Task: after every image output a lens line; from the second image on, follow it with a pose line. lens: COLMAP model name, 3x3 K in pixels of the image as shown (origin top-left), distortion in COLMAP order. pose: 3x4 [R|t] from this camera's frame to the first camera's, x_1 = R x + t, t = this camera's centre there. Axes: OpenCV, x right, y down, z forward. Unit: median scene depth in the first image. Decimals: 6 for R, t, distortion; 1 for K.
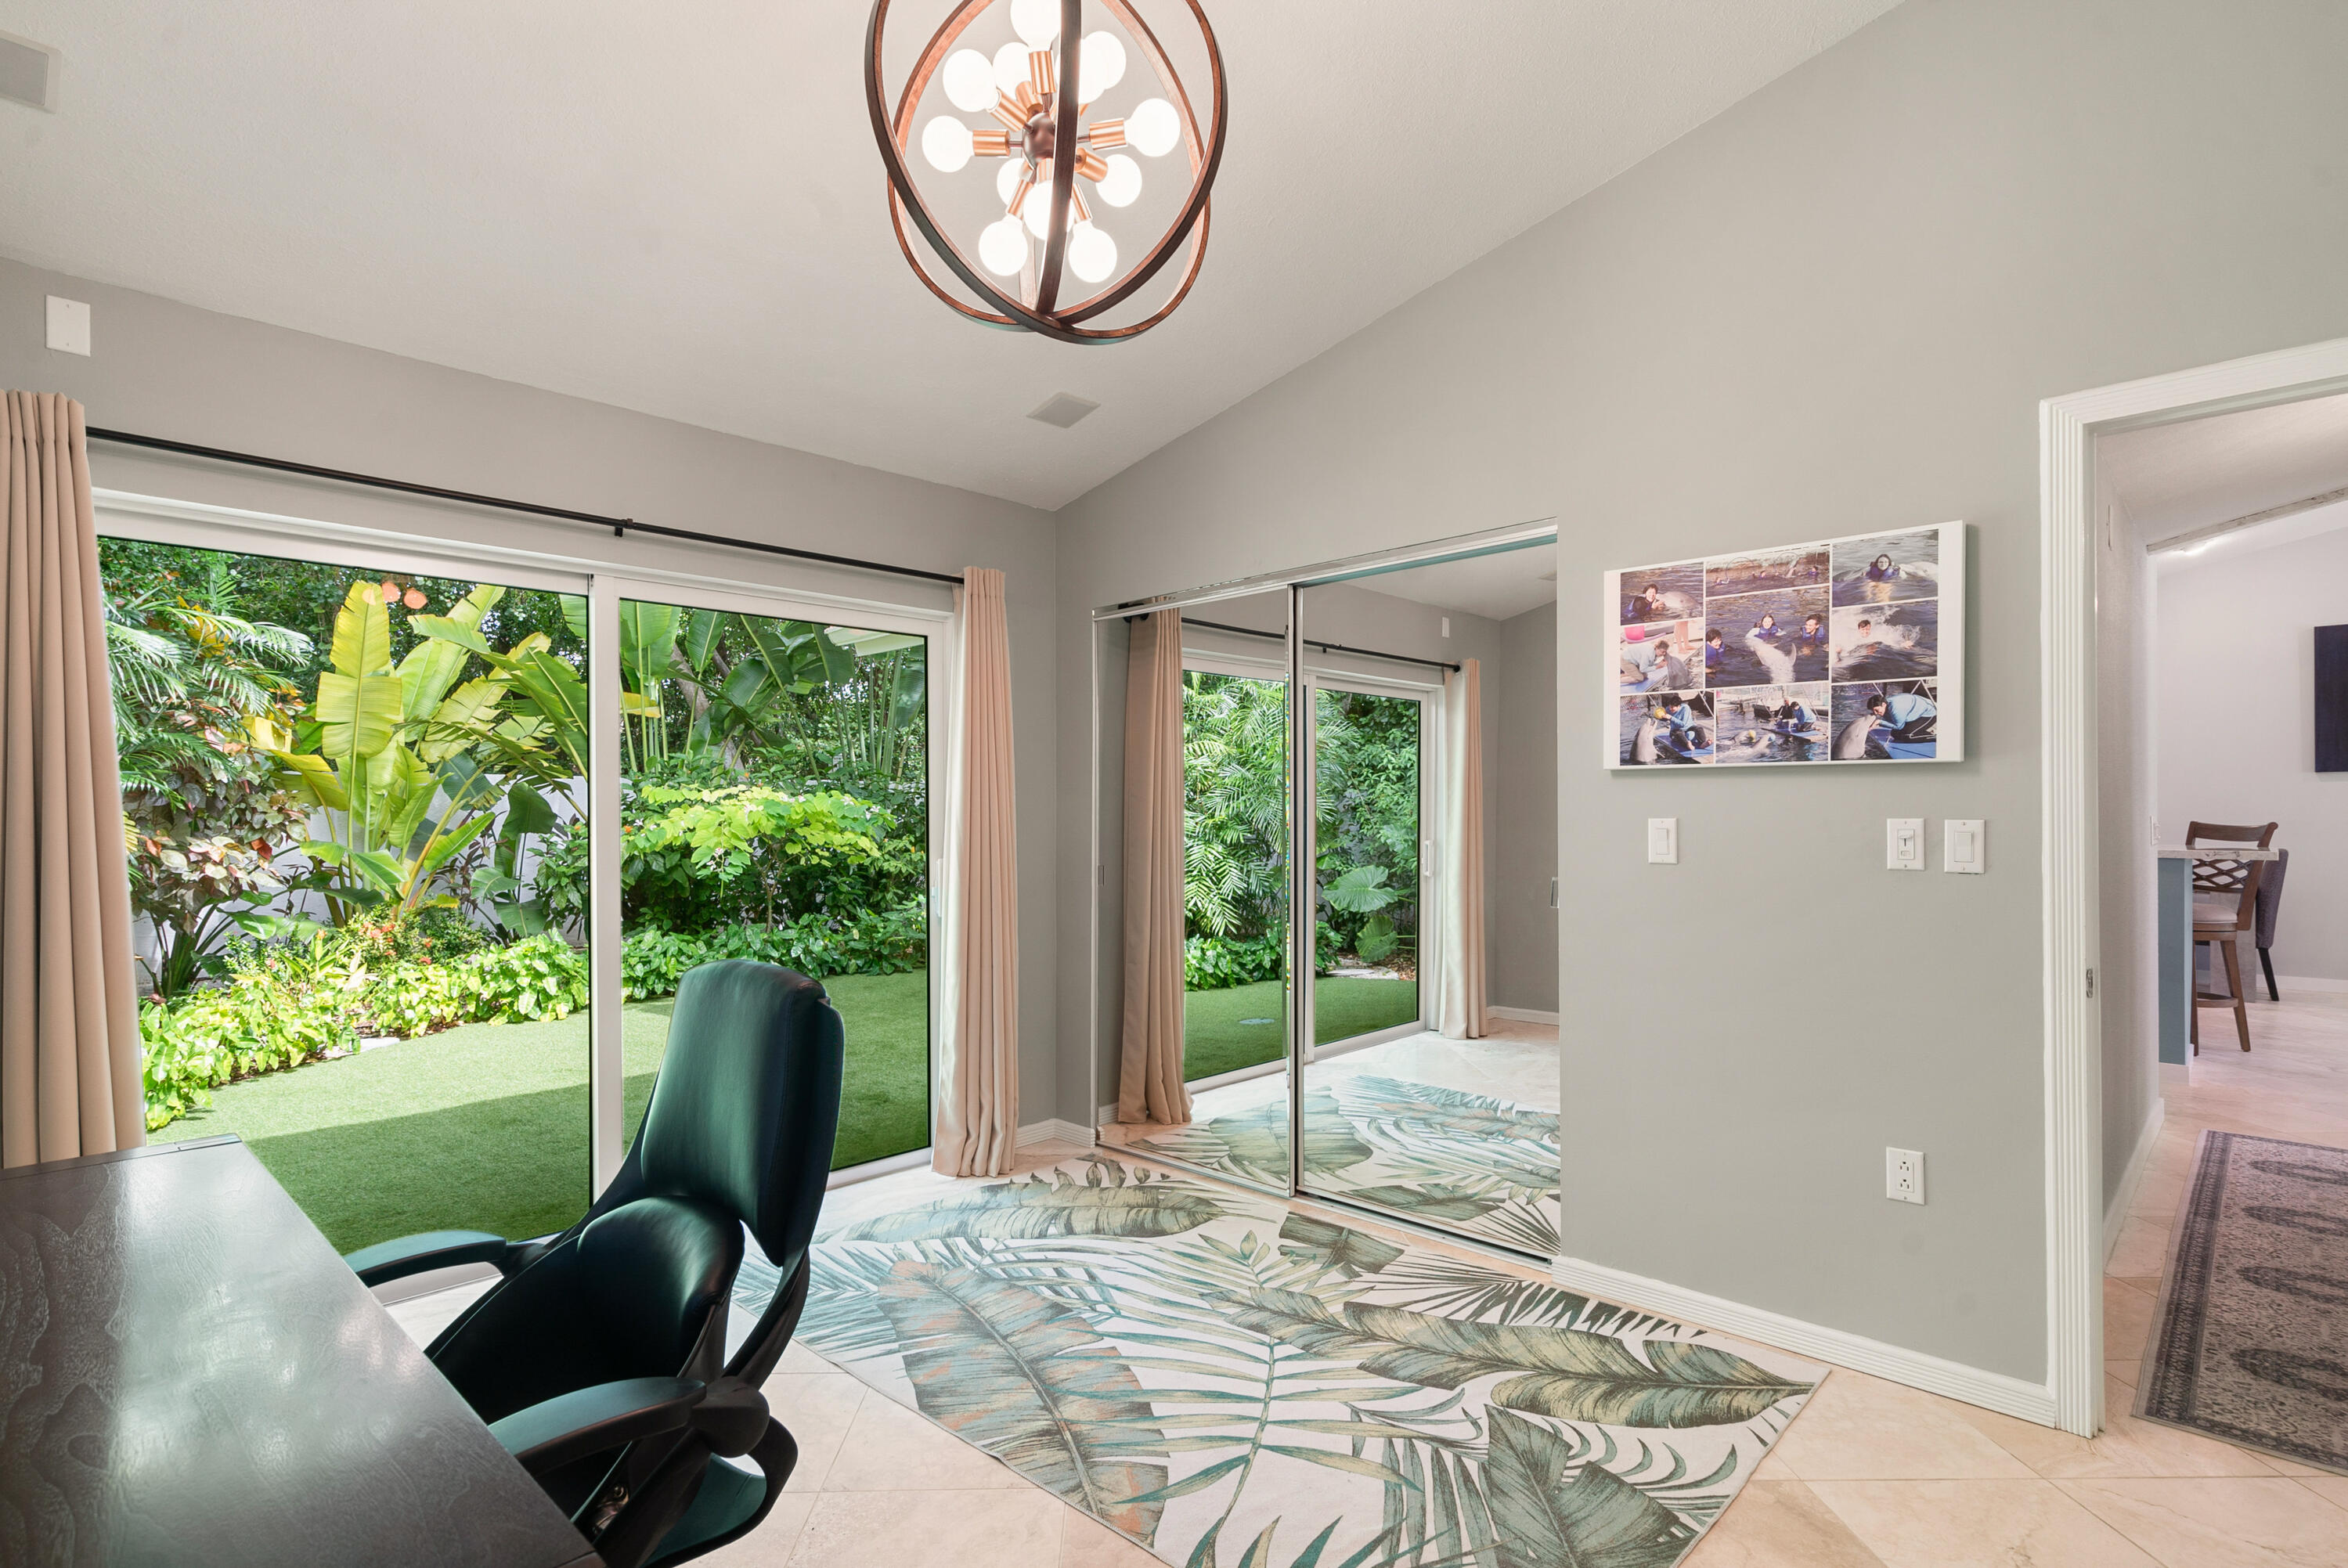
lens RADIAL K [[1139.0, 0, 1167.8], [0, 1139.0, 823.0], [0, 0, 1]] dist [-0.001241, -0.000123]
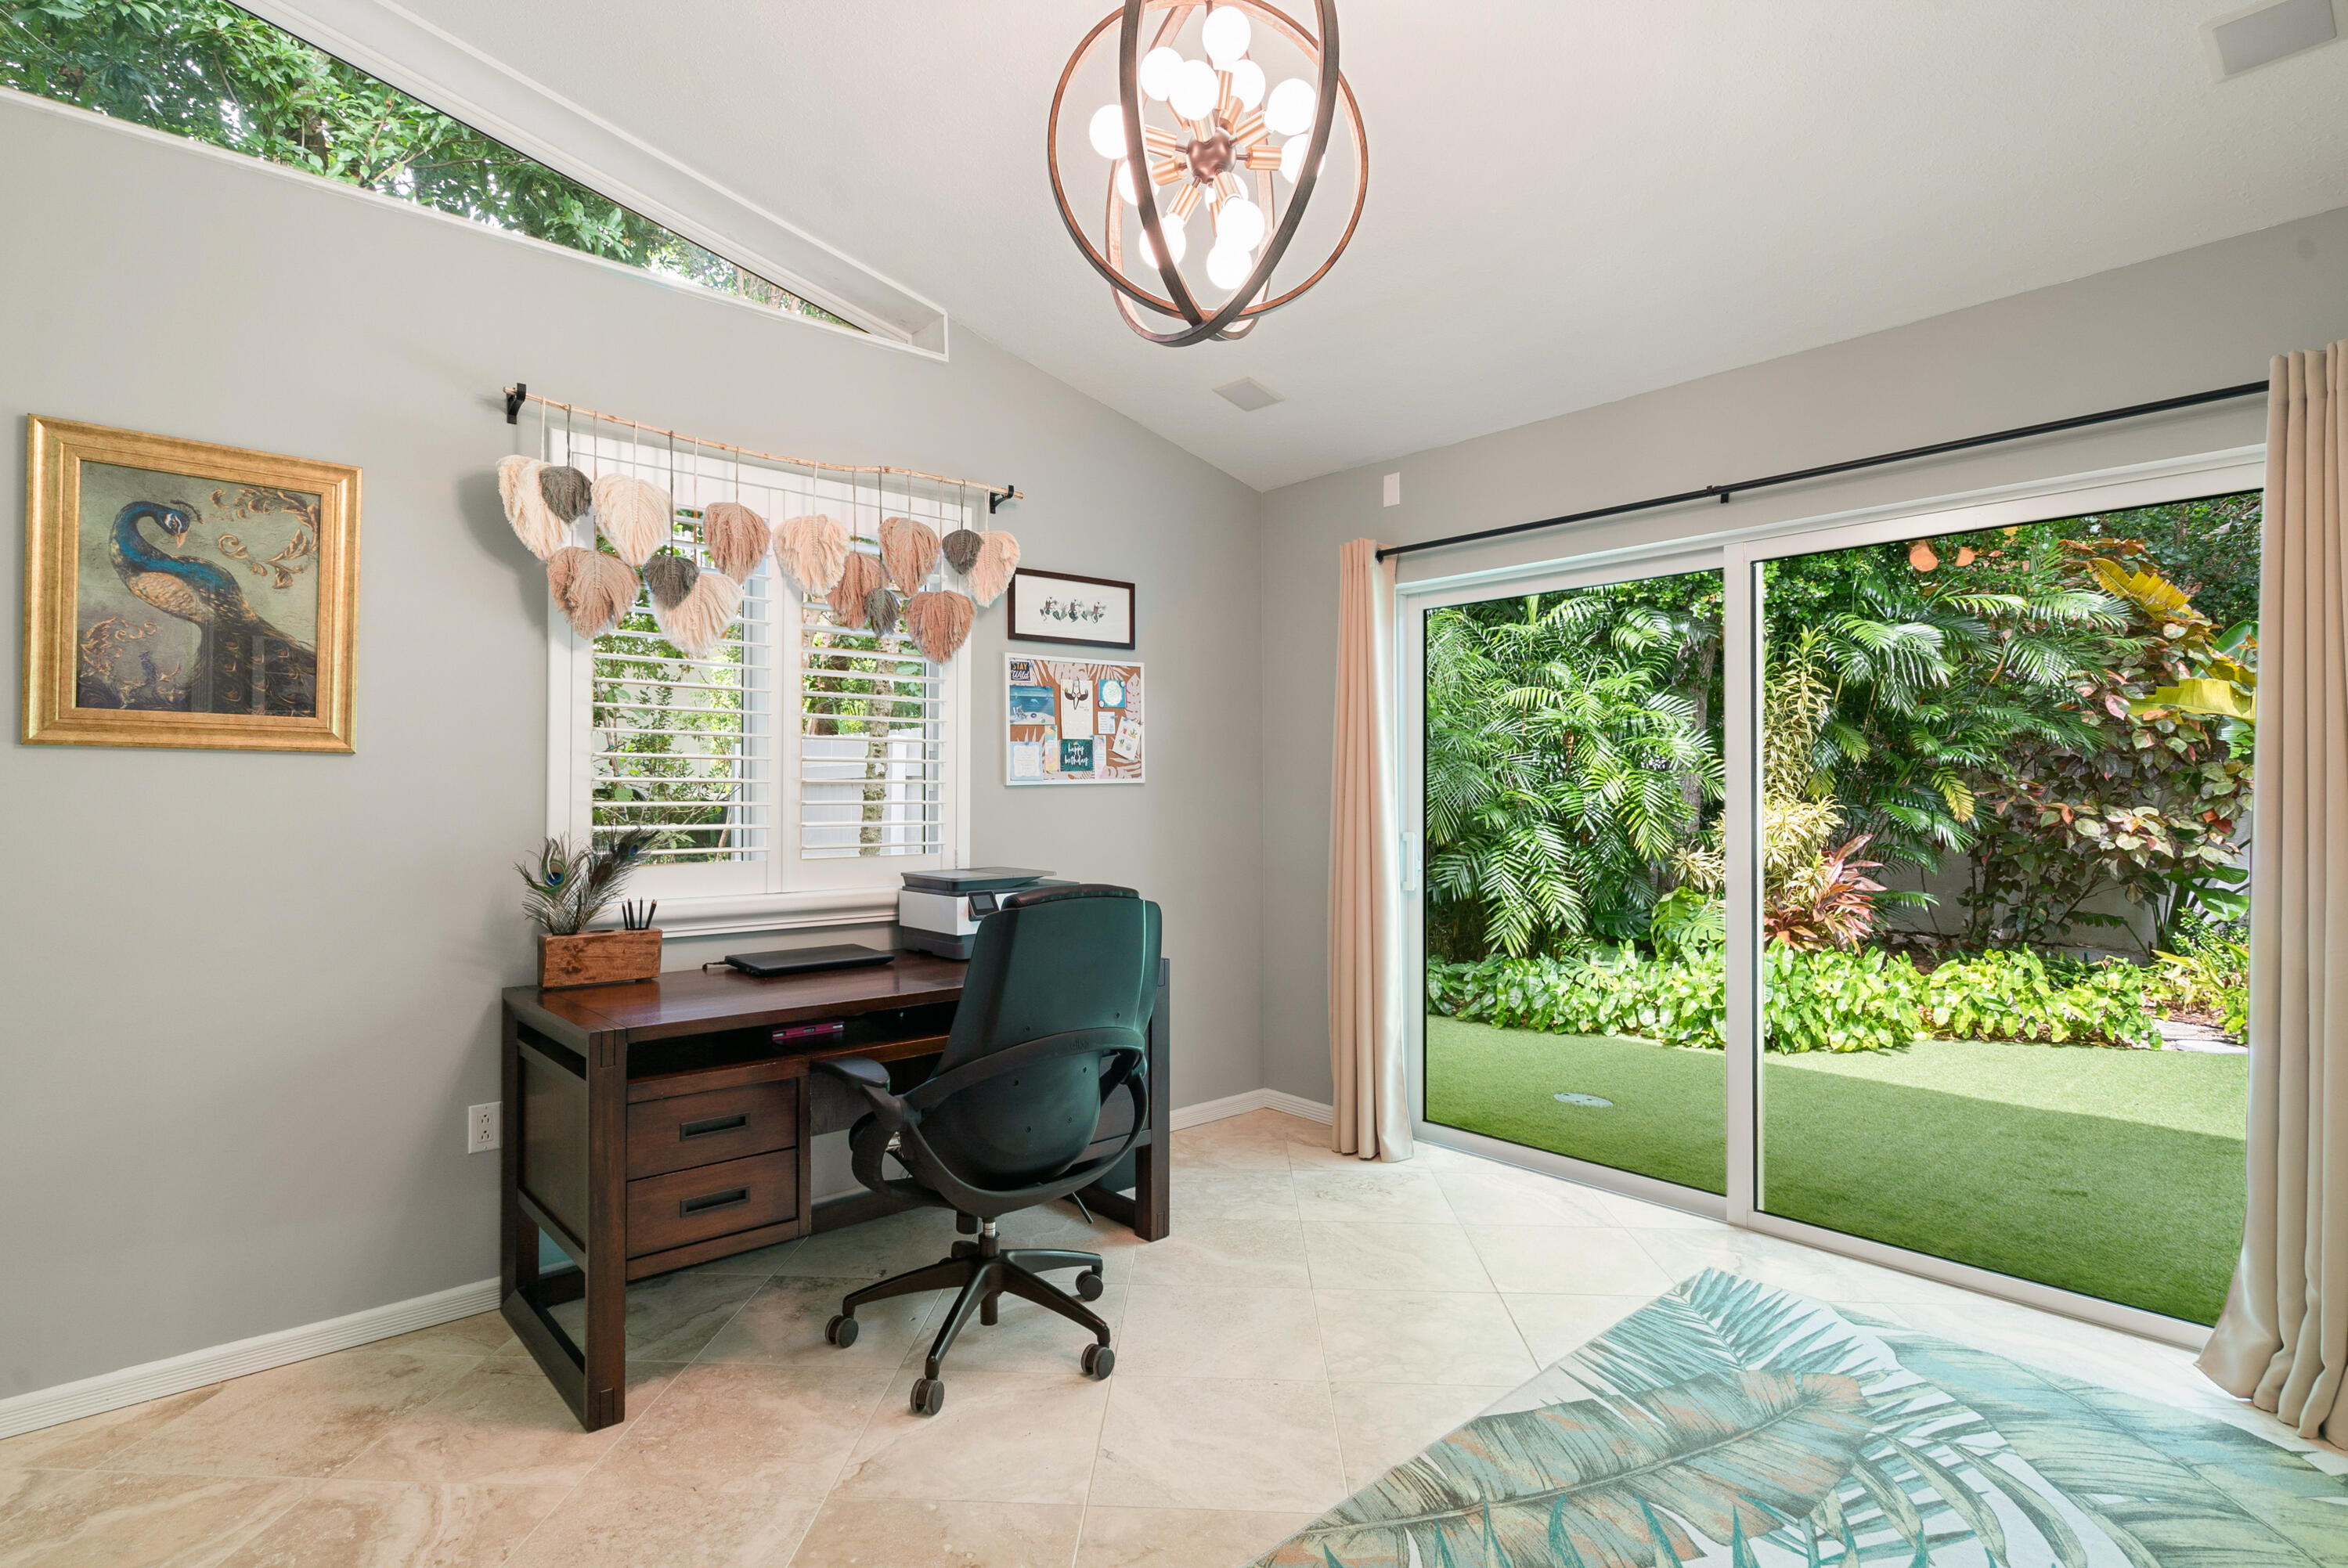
lens RADIAL K [[1187.8, 0, 1174.0], [0, 1187.8, 784.0], [0, 0, 1]] dist [0.002230, 0.000337]
pose [[-0.072621, 0.000090, -0.997360, 0.599319], [-0.006591, 0.999978, 0.000570, -0.006325], [0.997338, 0.006615, -0.072619, 0.624282]]
